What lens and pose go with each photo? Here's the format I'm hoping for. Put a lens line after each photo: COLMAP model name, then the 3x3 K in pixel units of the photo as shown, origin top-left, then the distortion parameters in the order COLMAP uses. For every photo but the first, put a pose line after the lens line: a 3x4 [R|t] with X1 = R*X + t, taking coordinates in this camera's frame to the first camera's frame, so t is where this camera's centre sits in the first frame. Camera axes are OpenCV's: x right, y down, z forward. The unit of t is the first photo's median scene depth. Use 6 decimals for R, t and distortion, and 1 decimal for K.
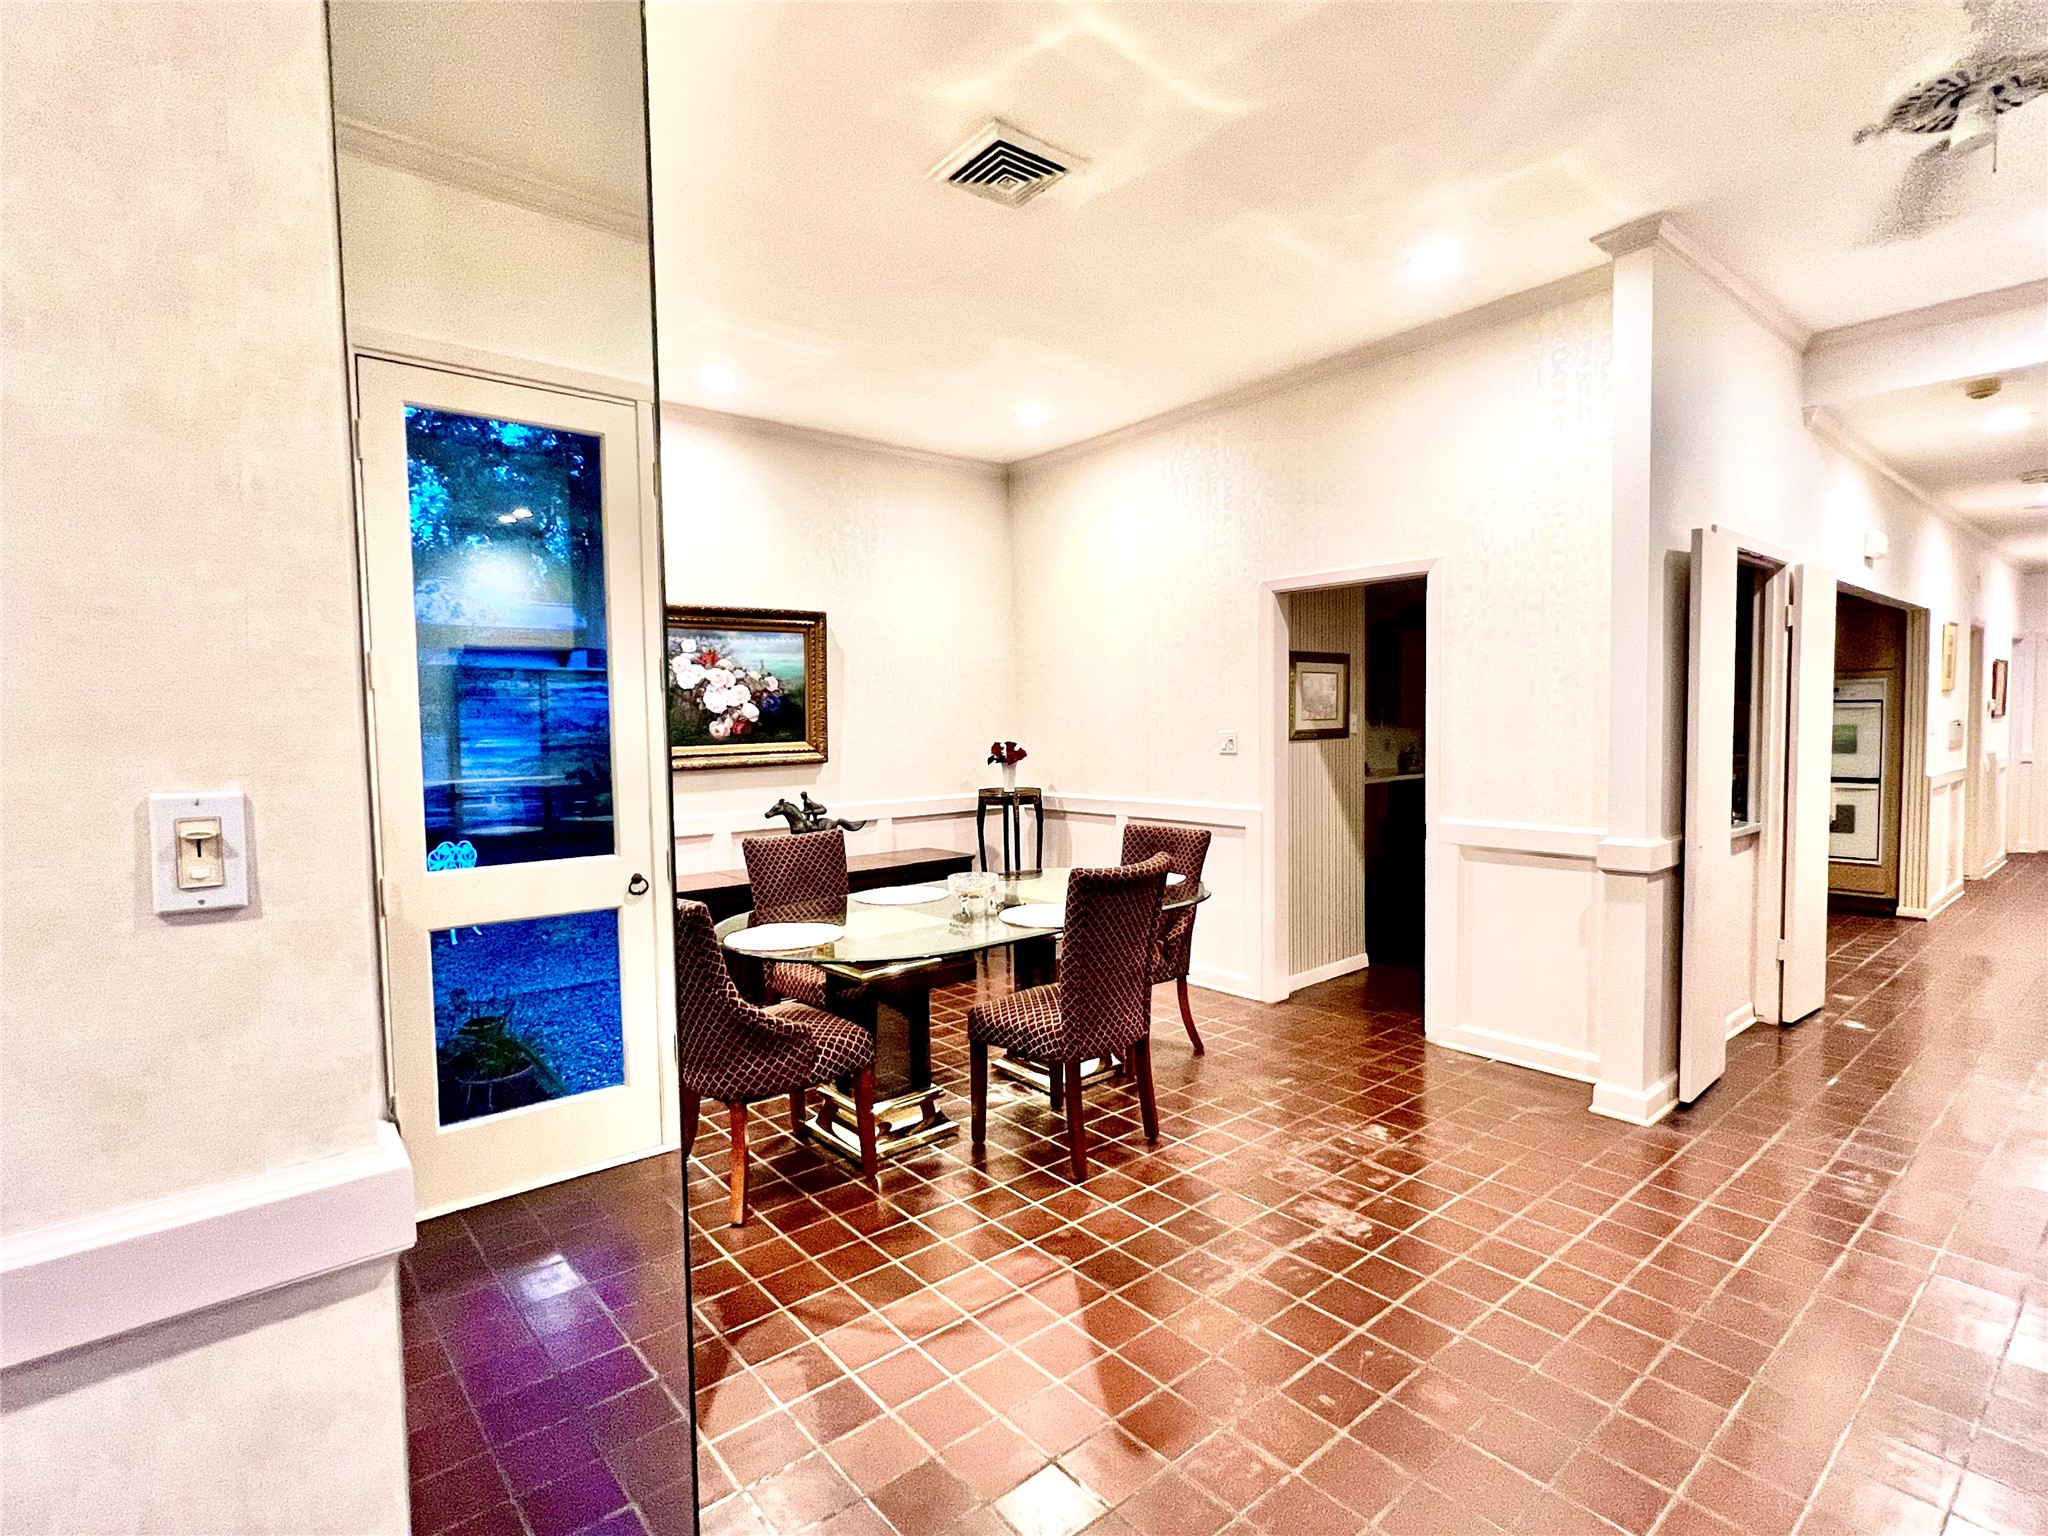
lens RADIAL K [[1010.1, 0, 1026.4], [0, 1010.1, 769.8], [0, 0, 1]] dist [-0.002174, -0.000335]
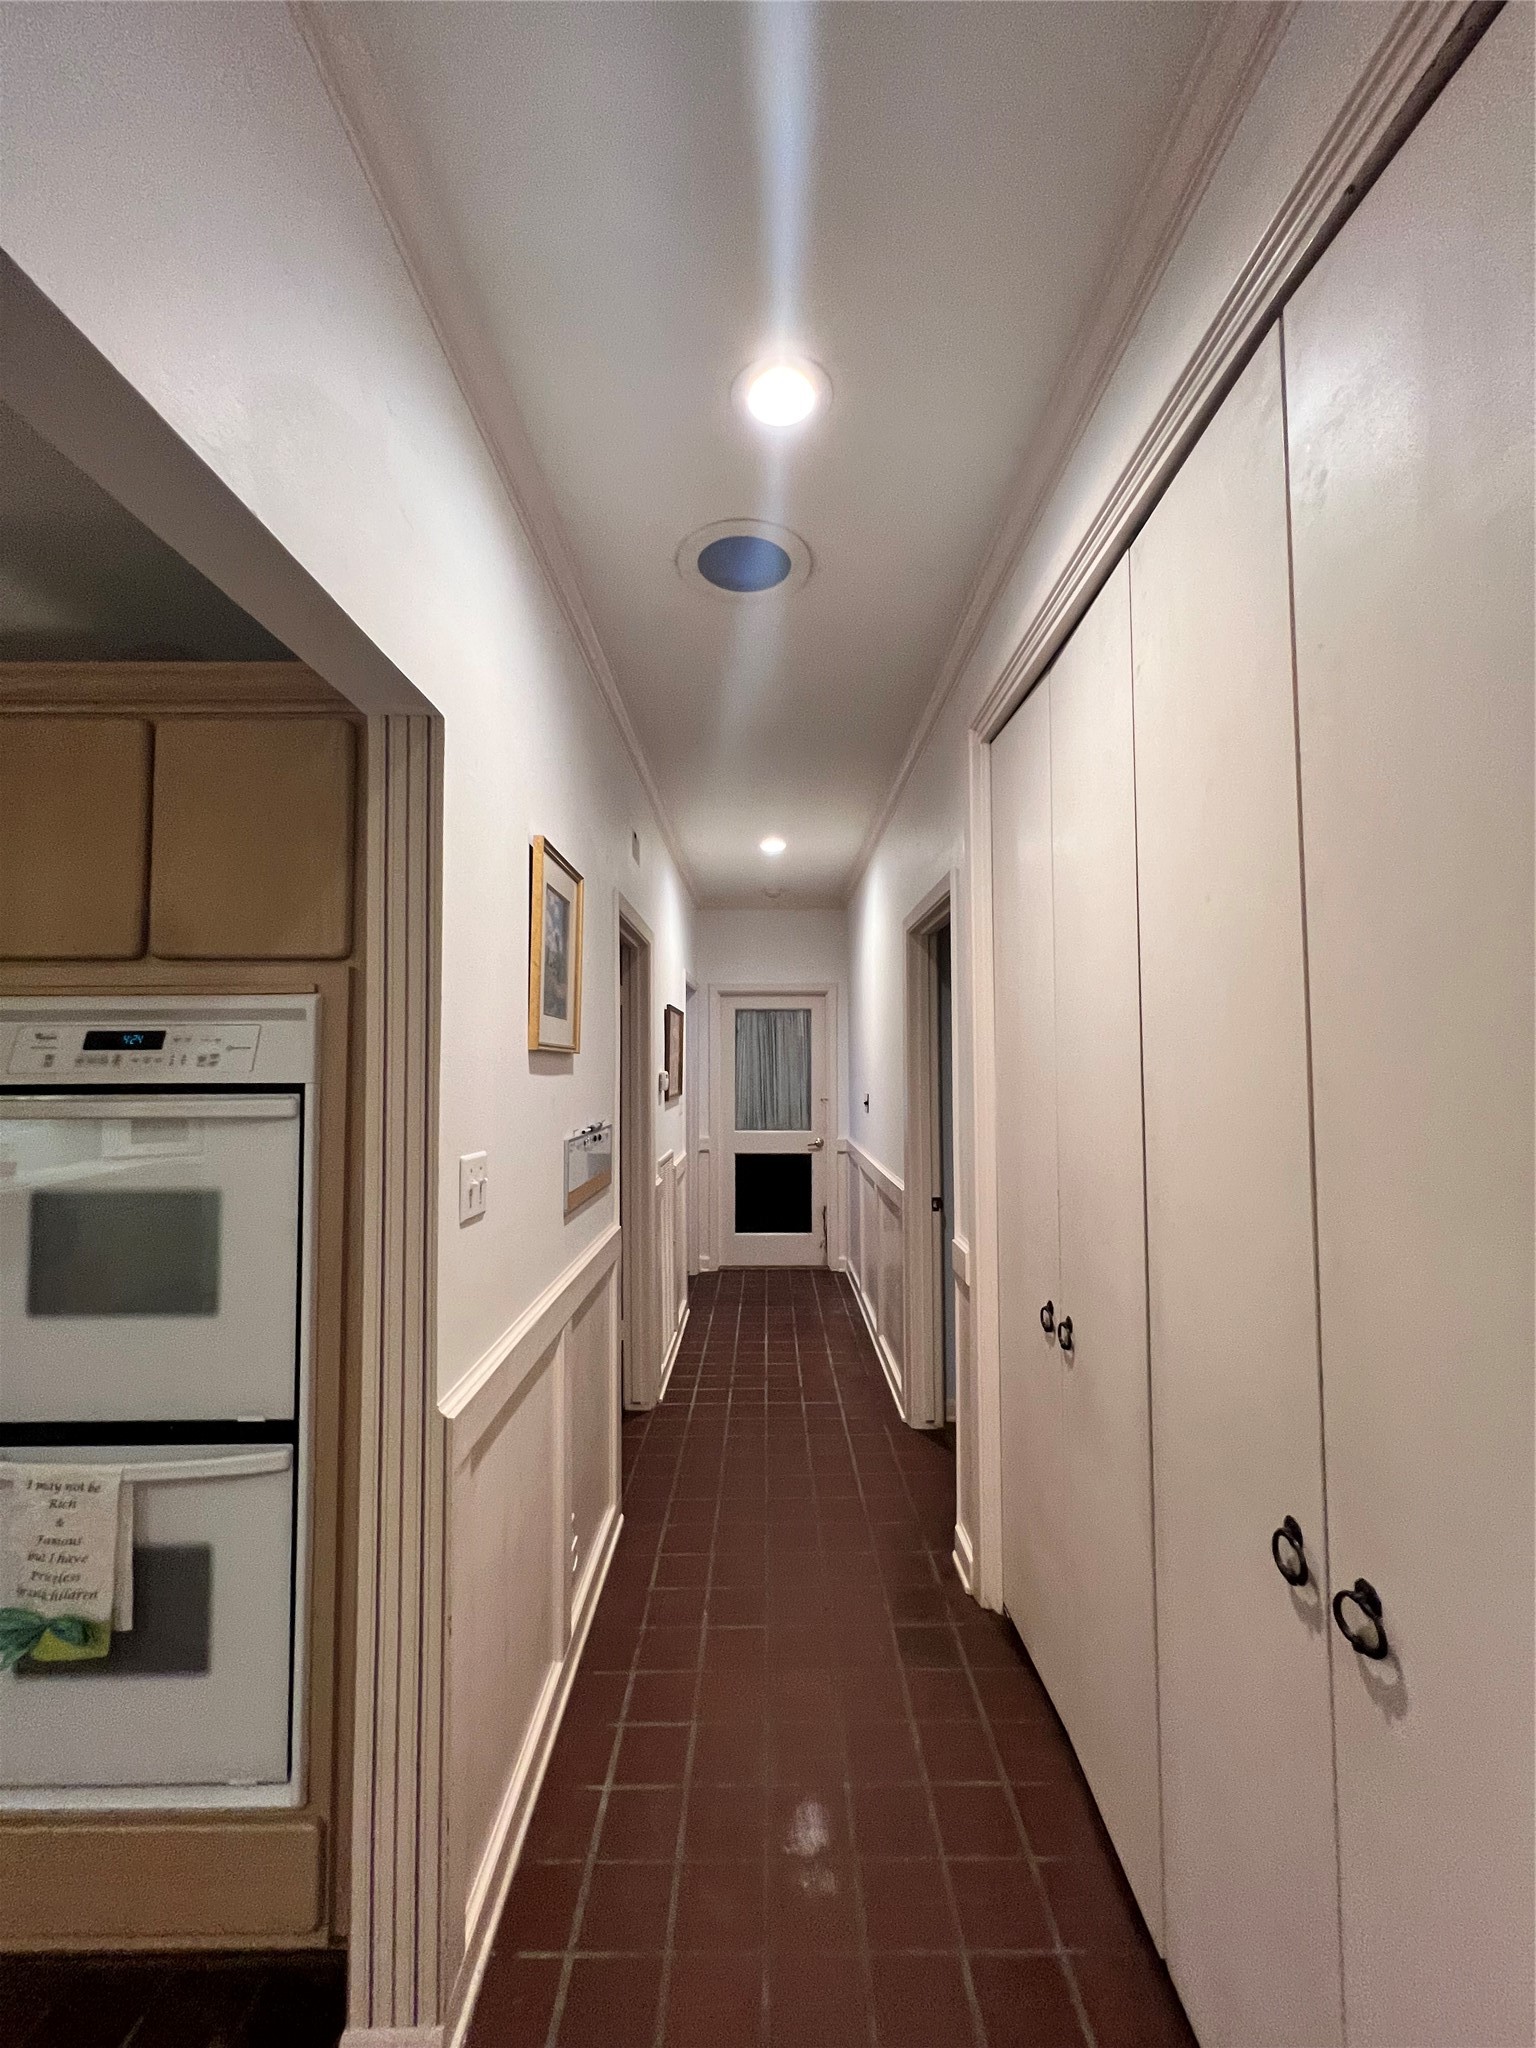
lens RADIAL K [[817.7, 0, 769.0], [0, 817.7, 1033.4], [0, 0, 1]] dist [0.004846, 0.000554]
pose [[0.641391, 0.042479, 0.766037, 0.645141], [0.035023, 0.995804, -0.084544, -0.051423], [-0.766414, 0.081055, 0.637212, 0.662166]]
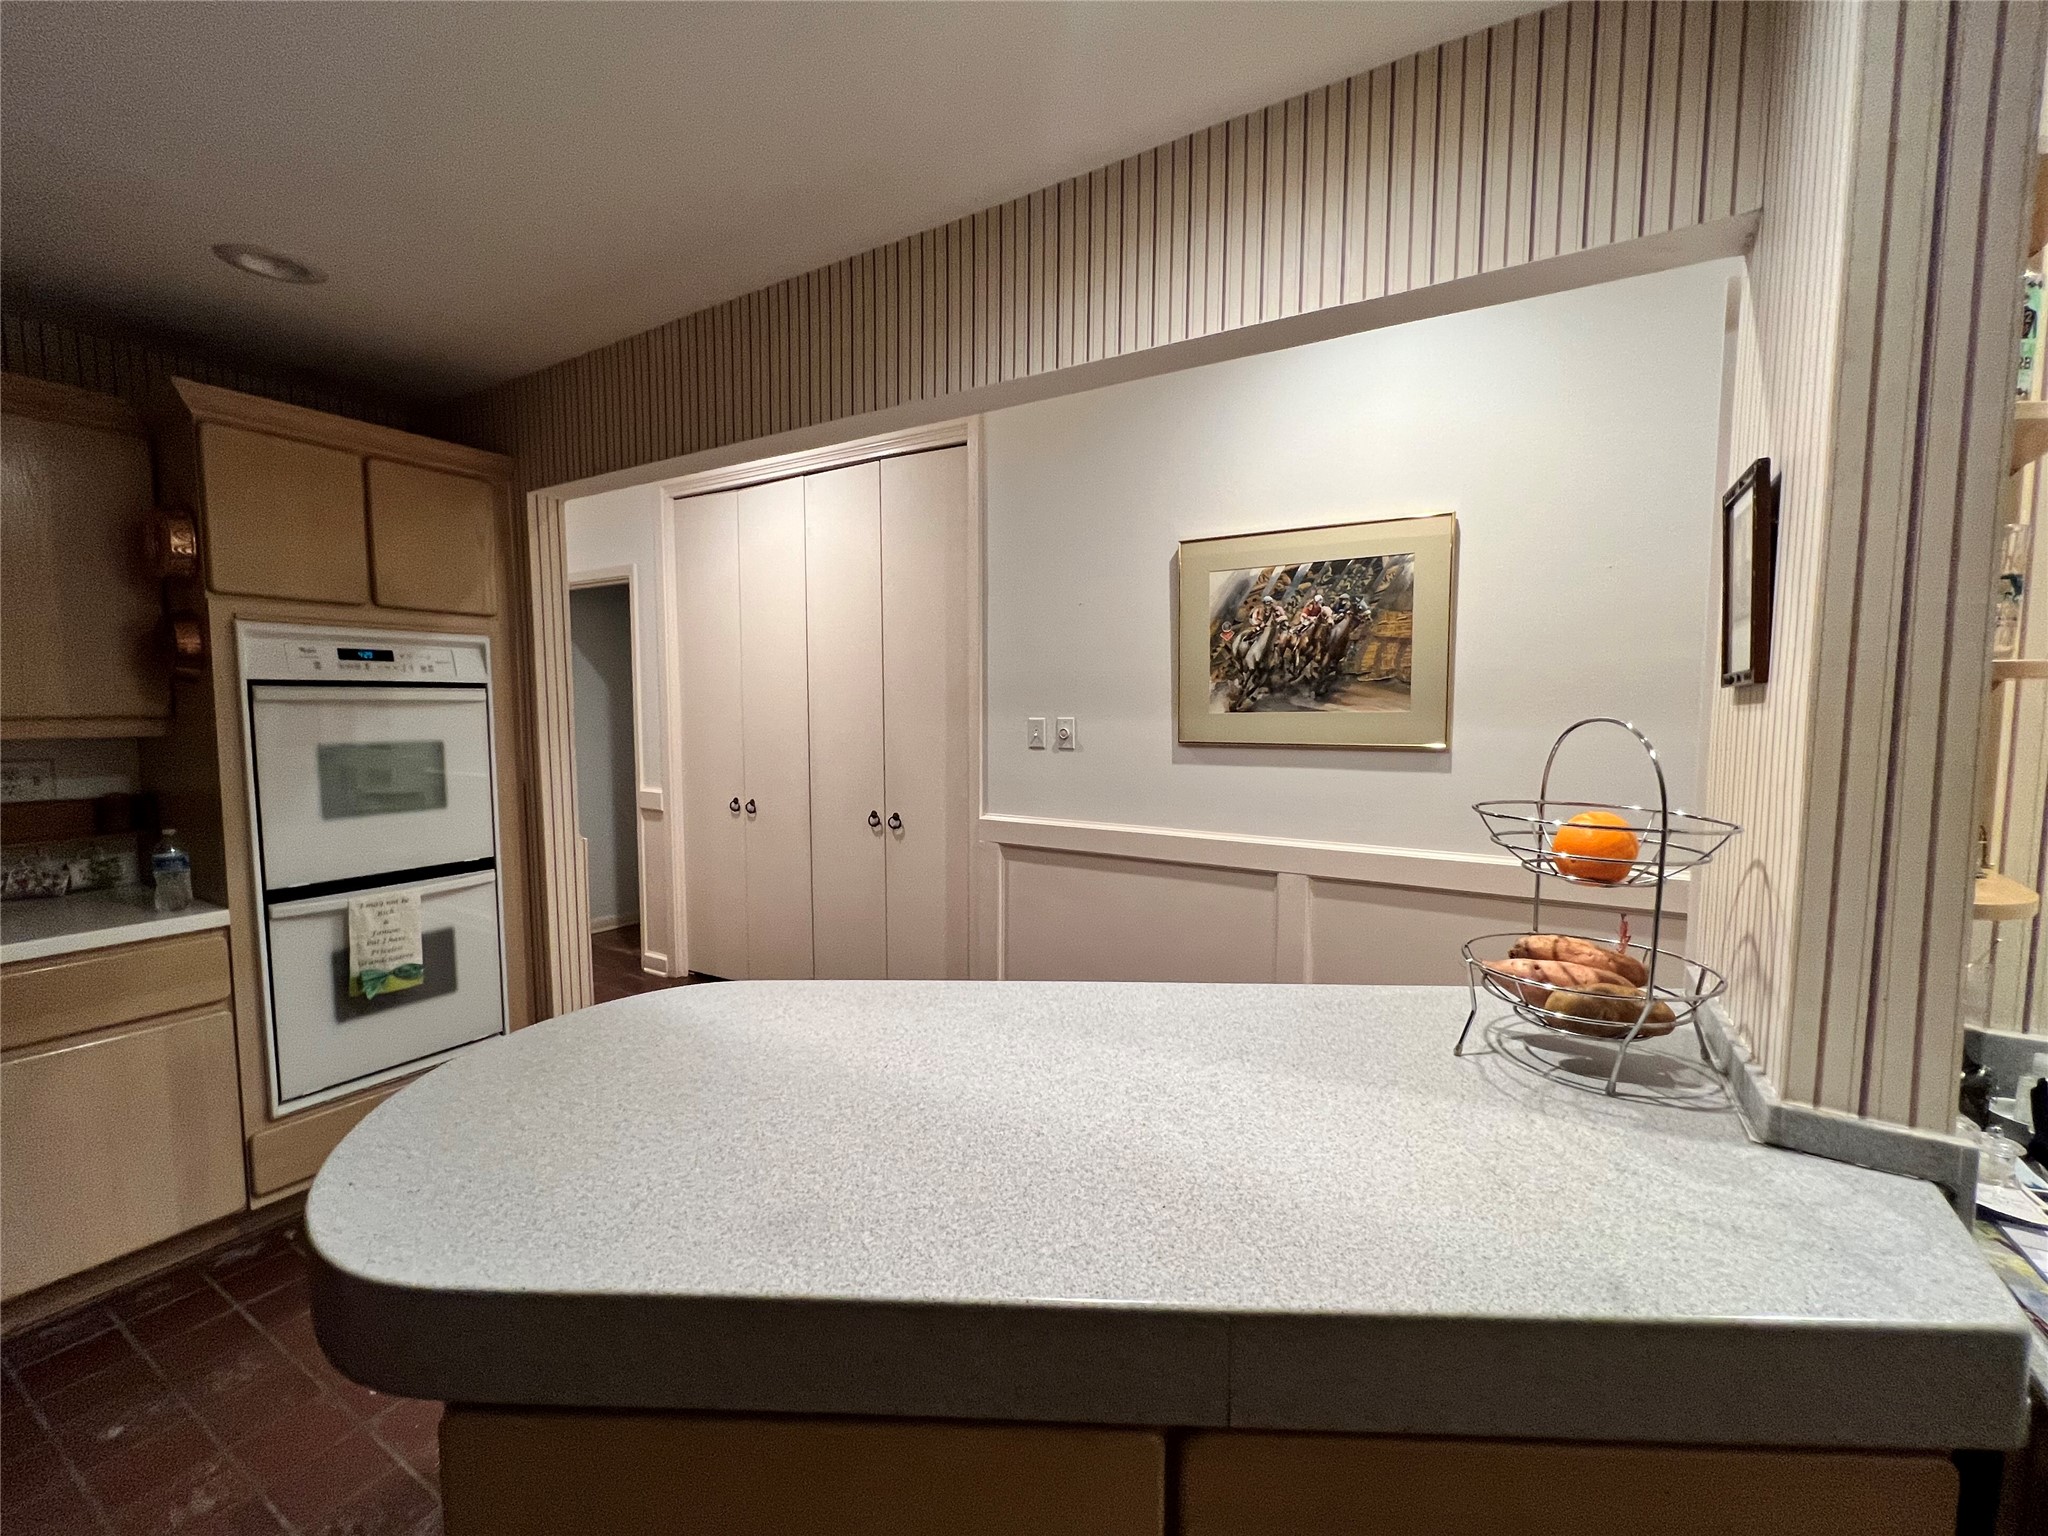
lens RADIAL K [[864.2, 0, 1020.6], [0, 864.2, 773.3], [0, 0, 1]] dist [-0.001040, -0.000006]
pose [[-0.317281, -0.061578, 0.946330, 0.354728], [0.054403, 0.995064, 0.082989, -0.041472], [-0.946770, 0.077814, -0.312365, 0.748062]]
